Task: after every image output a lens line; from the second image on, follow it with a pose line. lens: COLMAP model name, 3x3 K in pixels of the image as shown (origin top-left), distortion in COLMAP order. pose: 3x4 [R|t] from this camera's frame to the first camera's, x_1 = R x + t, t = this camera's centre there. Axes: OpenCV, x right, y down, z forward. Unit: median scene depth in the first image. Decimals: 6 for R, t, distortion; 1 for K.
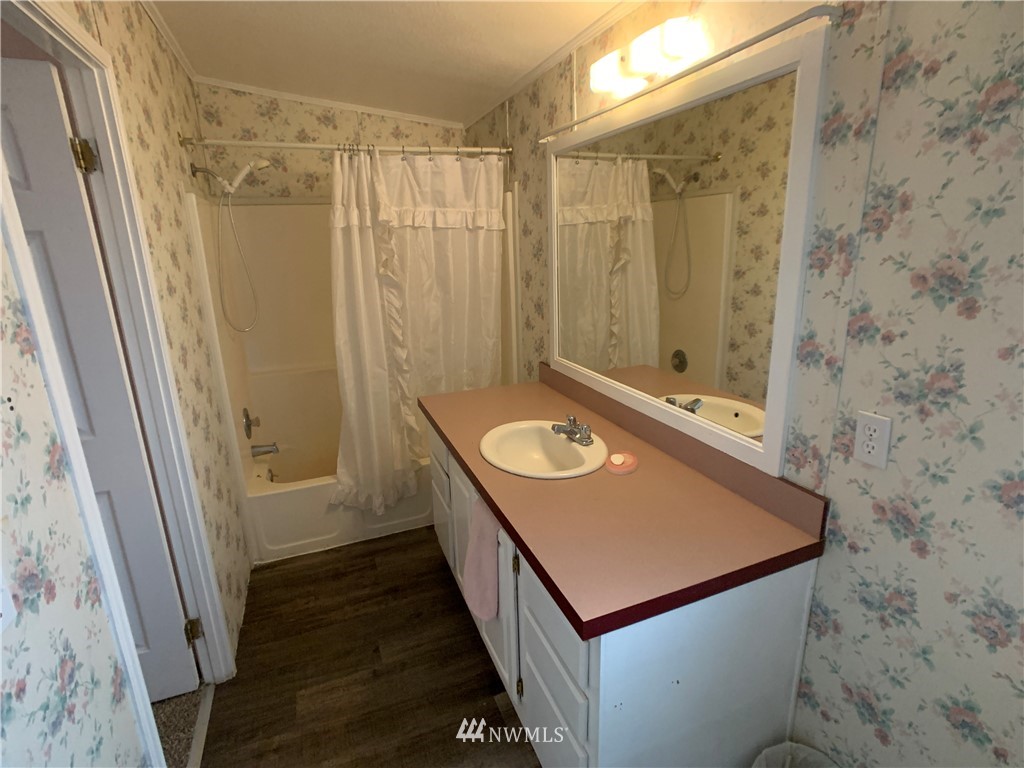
lens RADIAL K [[503.9, 0, 520.0], [0, 503.9, 381.5], [0, 0, 1]] dist [-0.012422, 0.006821]
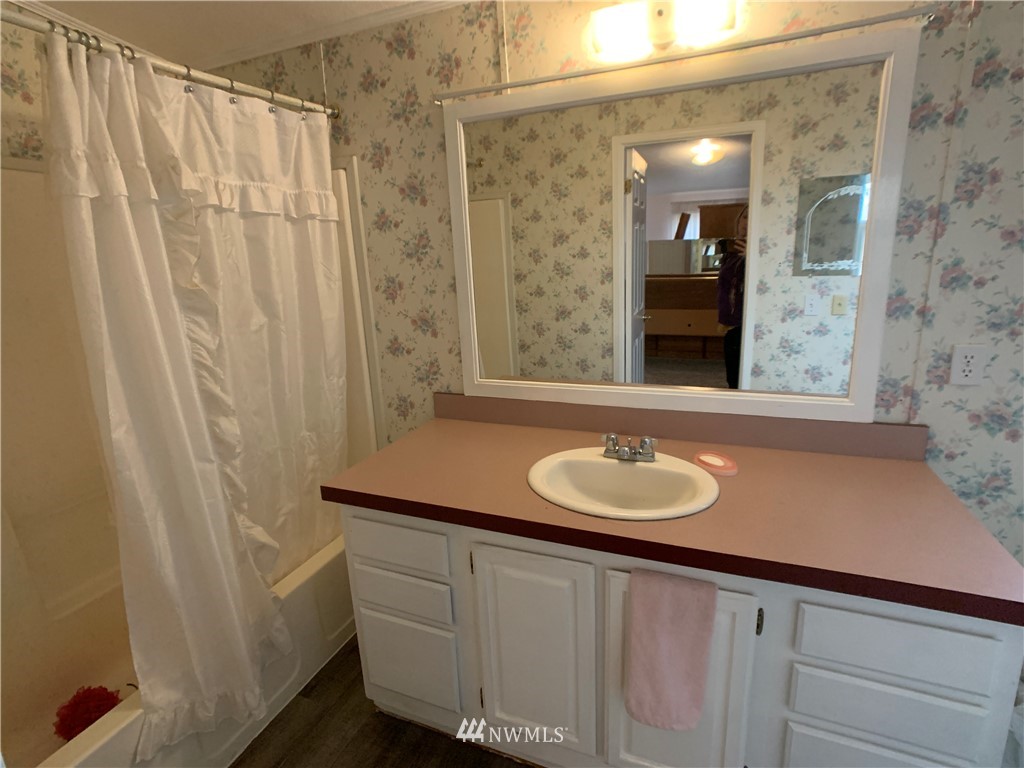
lens RADIAL K [[503.9, 0, 502.2], [0, 503.9, 379.5], [0, 0, 1]] dist [-0.012422, 0.006821]
pose [[0.696634, -0.176808, 0.695299, -0.975332], [0.216947, 0.975699, 0.030748, -0.139093], [-0.683839, 0.129423, 0.718063, 0.875952]]
